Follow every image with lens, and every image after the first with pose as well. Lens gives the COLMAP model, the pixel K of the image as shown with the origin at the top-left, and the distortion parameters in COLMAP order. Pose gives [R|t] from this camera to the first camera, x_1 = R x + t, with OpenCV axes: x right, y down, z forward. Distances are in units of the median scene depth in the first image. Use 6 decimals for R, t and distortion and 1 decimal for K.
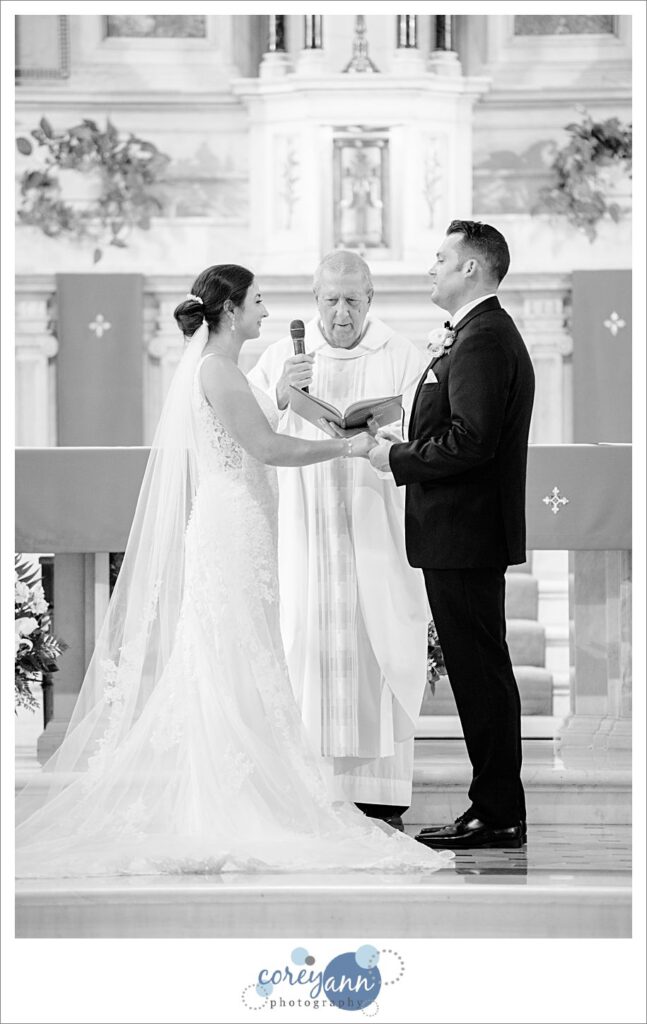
lens RADIAL K [[5894.5, 0, 323.5], [0, 5894.5, 512.0], [0, 0, 1]] dist [3.645330, 0.825478]
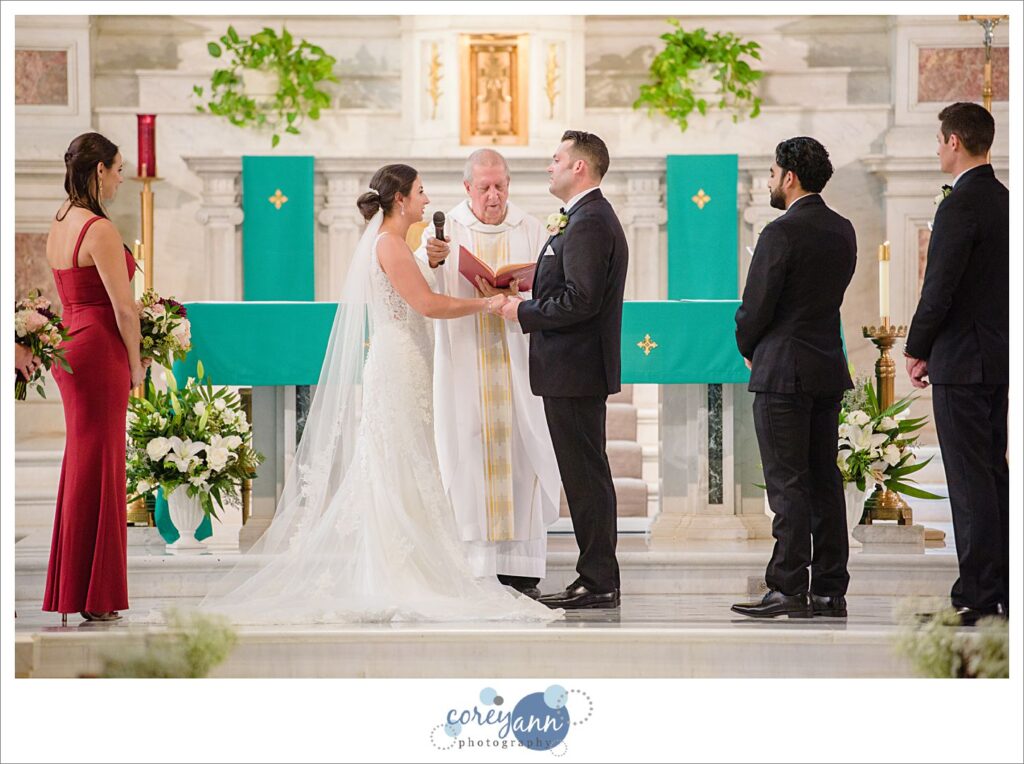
lens RADIAL K [[5659.3, 0, 512.0], [0, 5659.3, 382.0], [0, 0, 1]] dist [3.481129, -0.609779]
pose [[0.999946, 0.001370, 0.010293, -0.001867], [-0.001425, 0.999985, 0.005340, -0.000304], [-0.010285, -0.005355, 0.999933, -0.163518]]
